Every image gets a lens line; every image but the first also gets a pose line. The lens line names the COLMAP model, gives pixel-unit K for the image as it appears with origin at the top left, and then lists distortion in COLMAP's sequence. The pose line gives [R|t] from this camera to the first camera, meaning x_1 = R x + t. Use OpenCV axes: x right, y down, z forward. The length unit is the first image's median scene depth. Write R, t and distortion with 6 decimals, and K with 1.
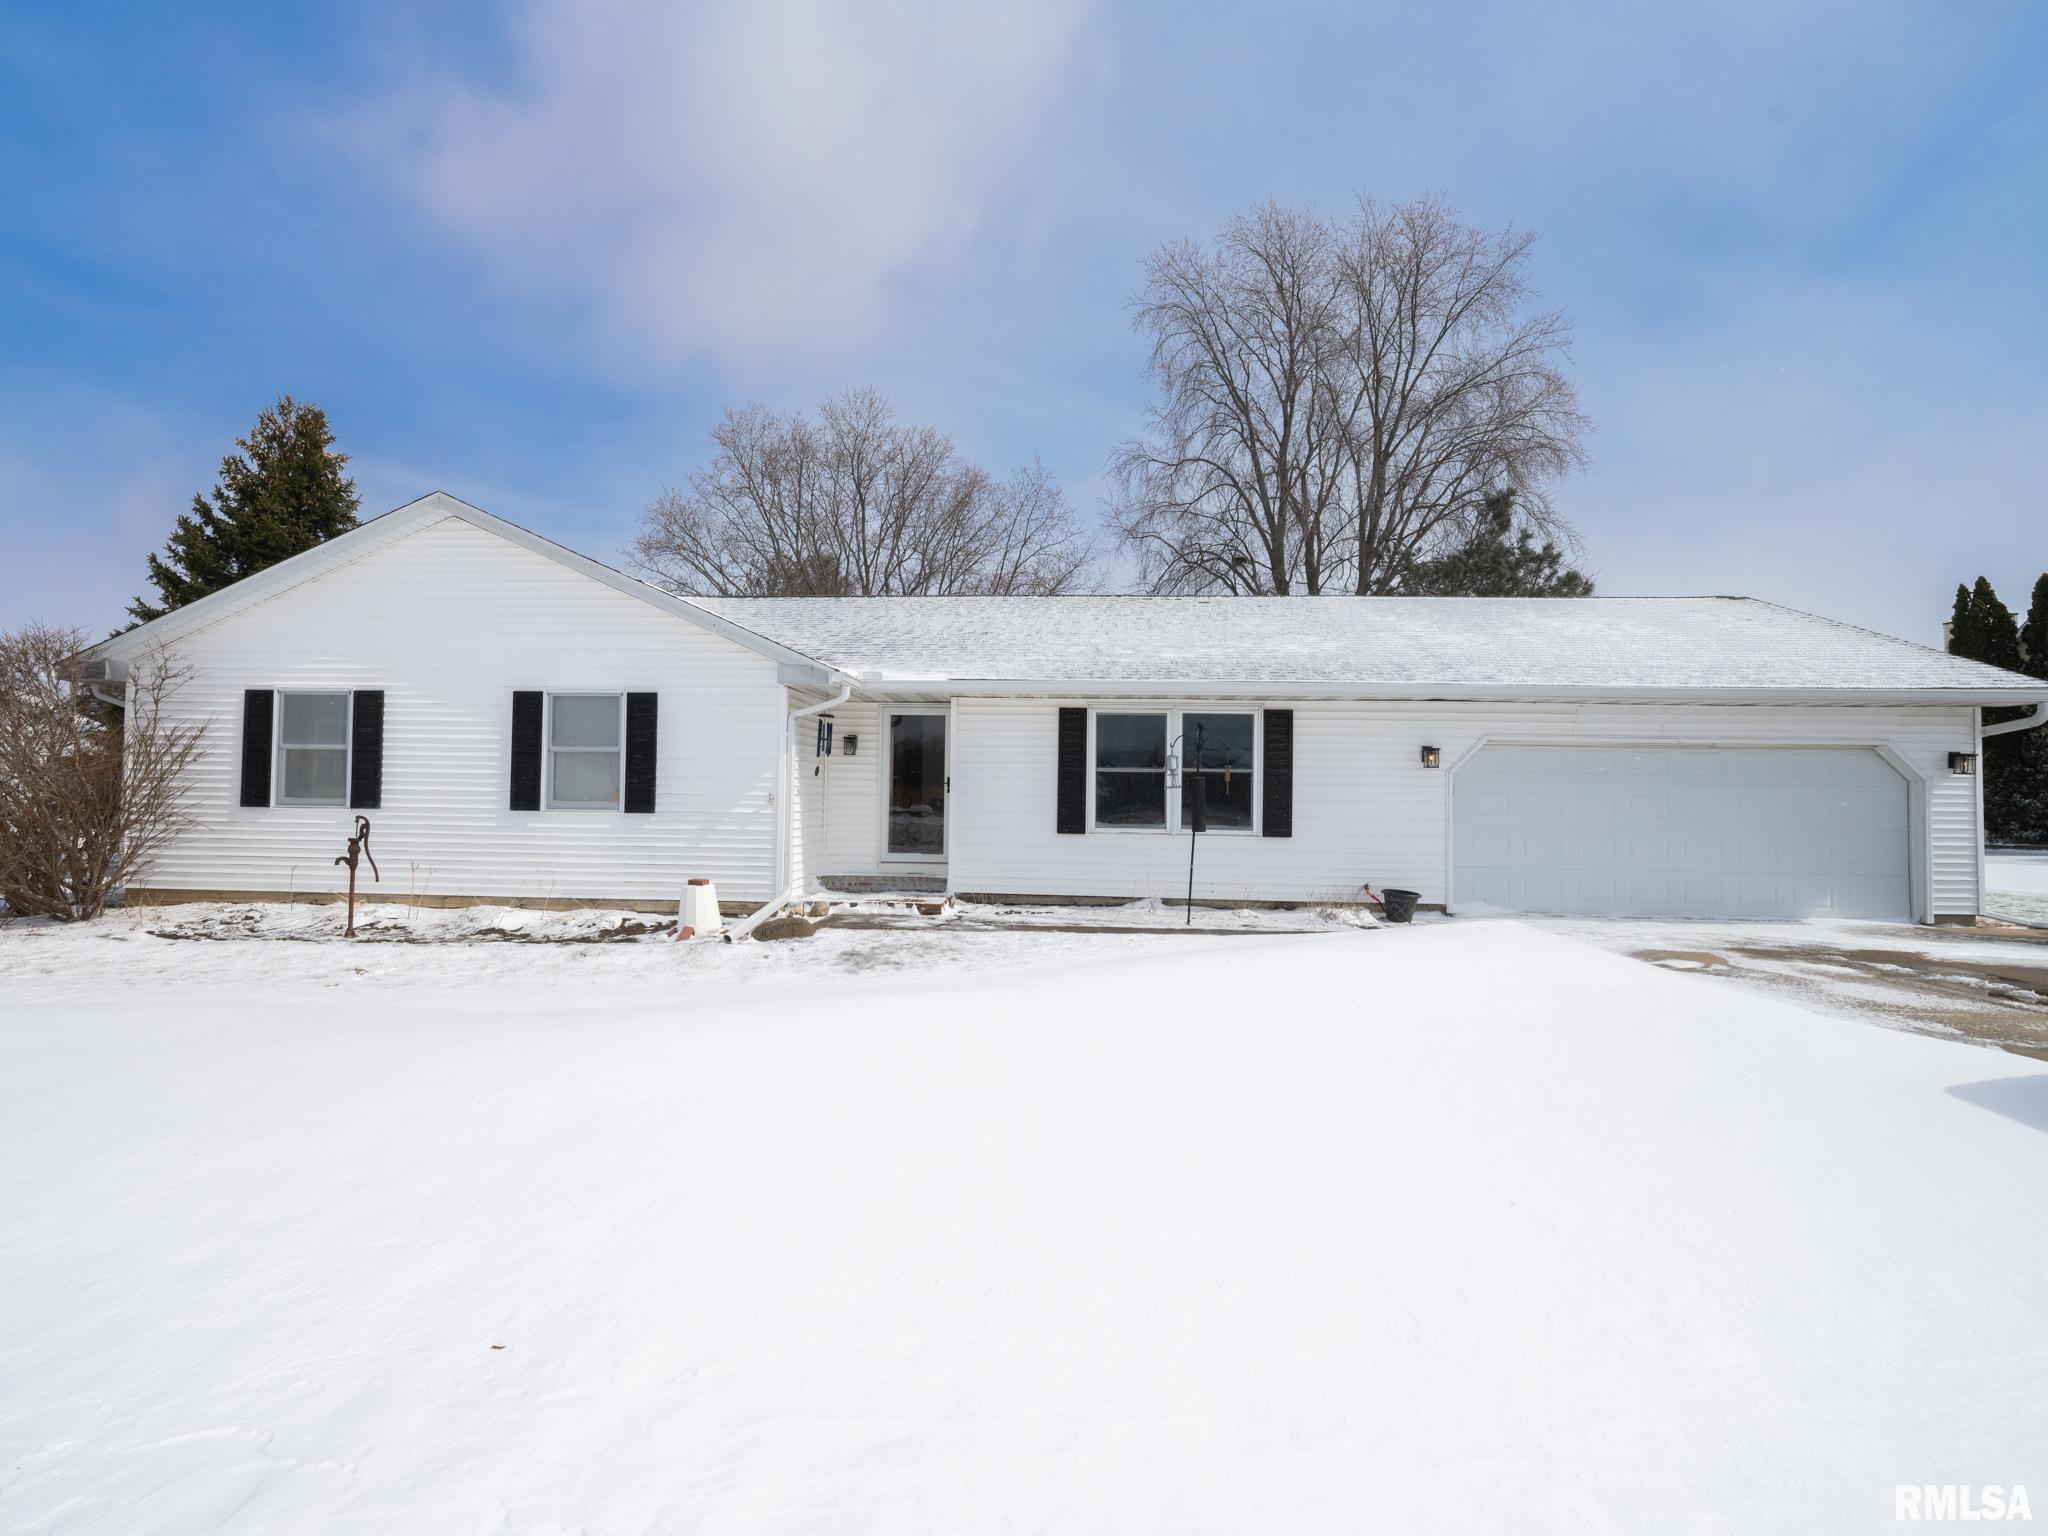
lens RADIAL K [[941.8, 0, 1023.9], [0, 941.8, 772.3], [0, 0, 1]] dist [-0.003031, 0.000900]
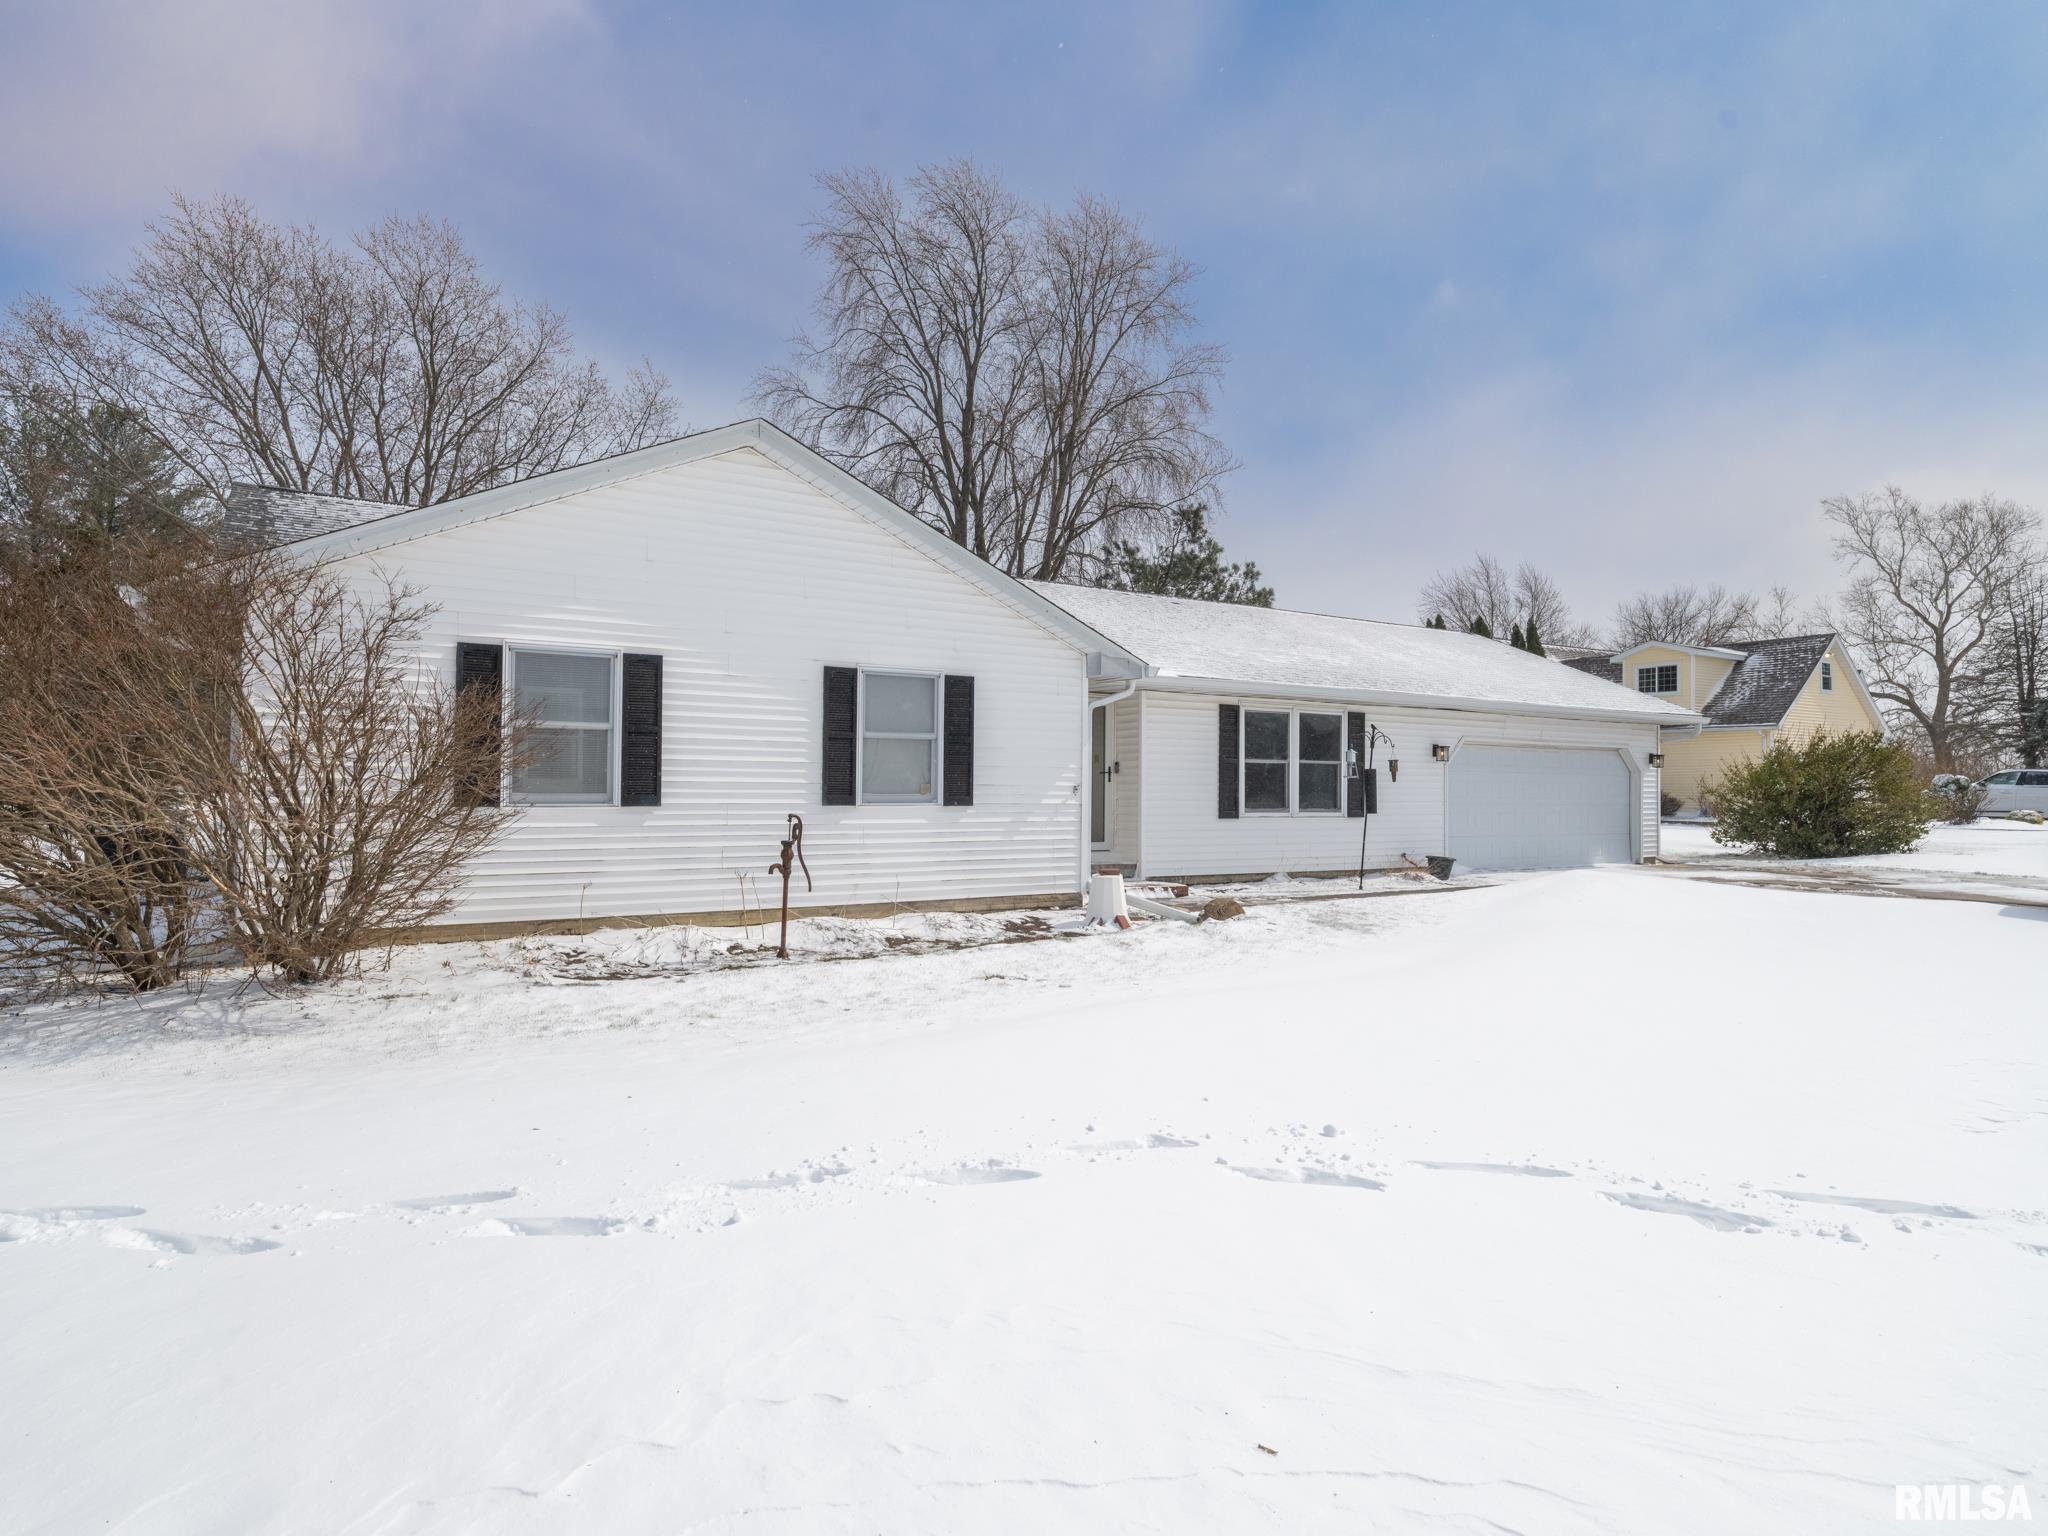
lens RADIAL K [[1112.1, 0, 1022.8], [0, 1112.1, 769.5], [0, 0, 1]] dist [0.007523, 0.000070]
pose [[0.826209, 0.001989, 0.563361, -0.960750], [-0.012613, 0.999808, 0.014968, -0.009592], [-0.563223, -0.019472, 0.826075, 0.062744]]
